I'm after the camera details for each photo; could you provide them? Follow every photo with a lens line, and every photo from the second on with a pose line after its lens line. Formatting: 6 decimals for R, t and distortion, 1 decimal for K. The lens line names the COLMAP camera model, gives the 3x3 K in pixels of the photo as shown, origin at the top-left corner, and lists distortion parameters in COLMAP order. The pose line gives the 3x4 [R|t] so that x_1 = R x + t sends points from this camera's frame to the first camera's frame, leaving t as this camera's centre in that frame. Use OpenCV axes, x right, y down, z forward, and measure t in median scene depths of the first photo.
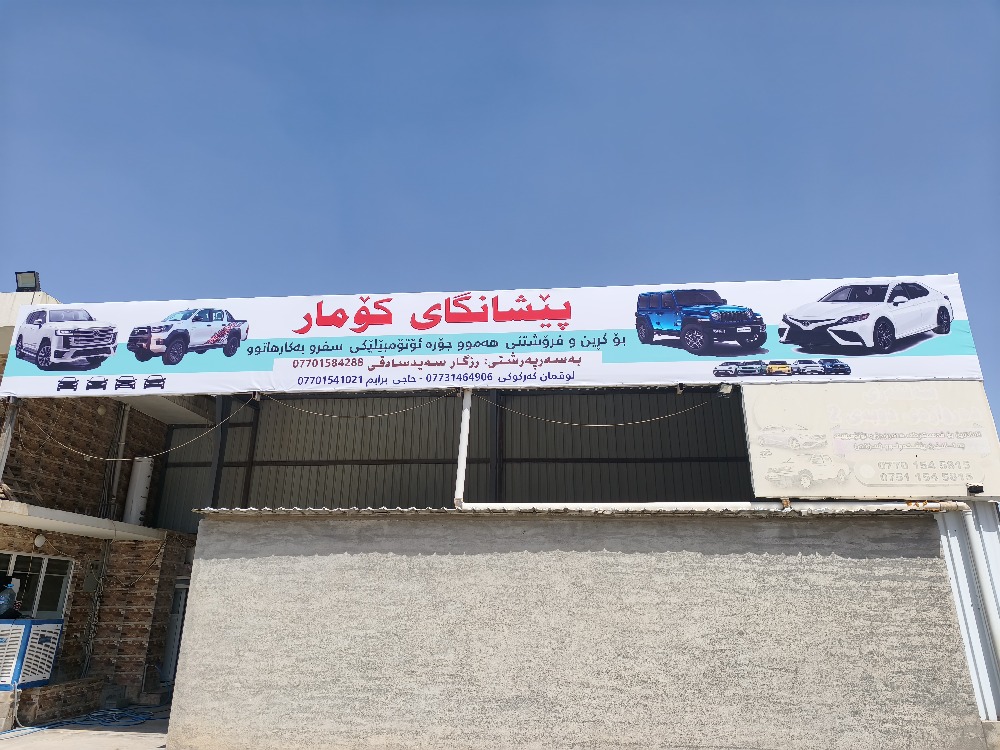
lens RADIAL K [[668.4, 0, 499.7], [0, 668.4, 373.4], [0, 0, 1]] dist [0.027693, -0.019985]
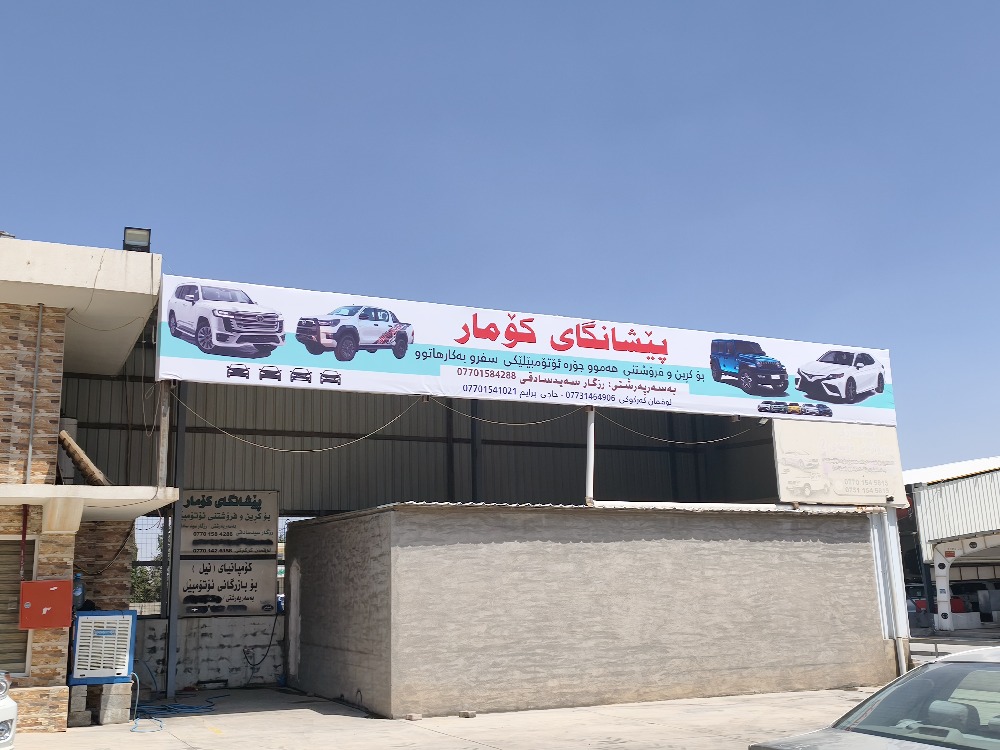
lens RADIAL K [[983.0, 0, 503.1], [0, 983.0, 380.3], [0, 0, 1]] dist [0.023845, 0.000000]
pose [[0.865281, 0.075091, 0.495632, -1.080930], [-0.135543, 0.986935, 0.087107, -0.155918], [-0.482615, -0.142552, 0.864154, -0.439447]]
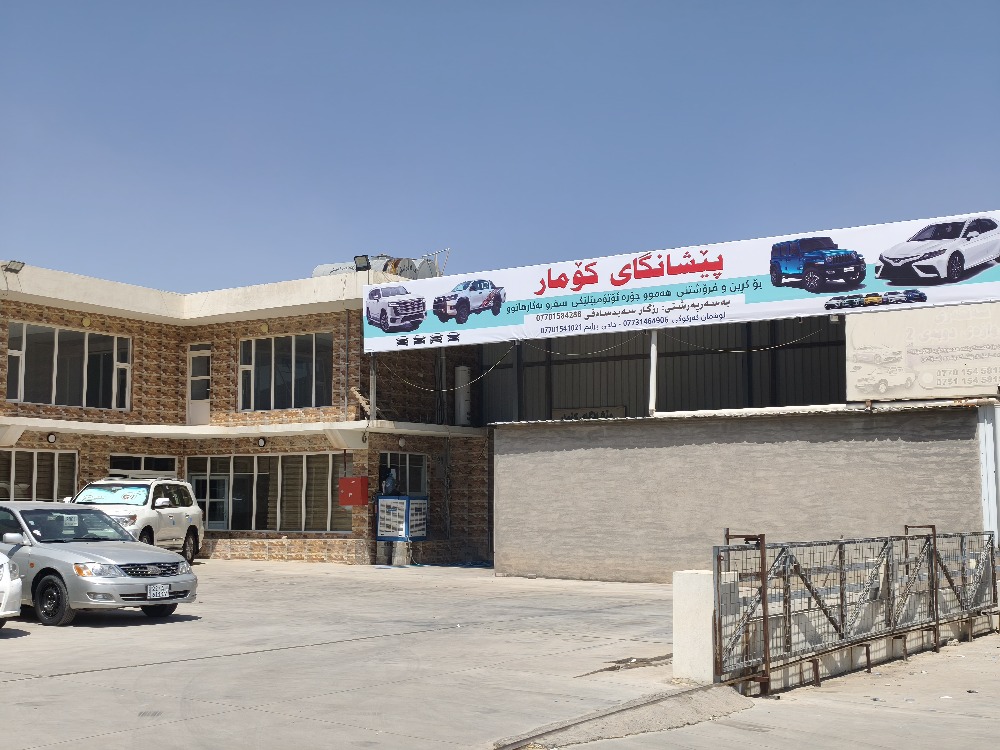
lens RADIAL K [[1319.6, 0, 497.4], [0, 1319.6, 374.6], [0, 0, 1]] dist [0.006252, 0.000000]
pose [[0.882962, -0.055749, -0.466123, 0.926485], [0.162004, 0.968111, 0.191091, -0.455036], [0.440606, -0.244240, 0.863836, -1.487523]]
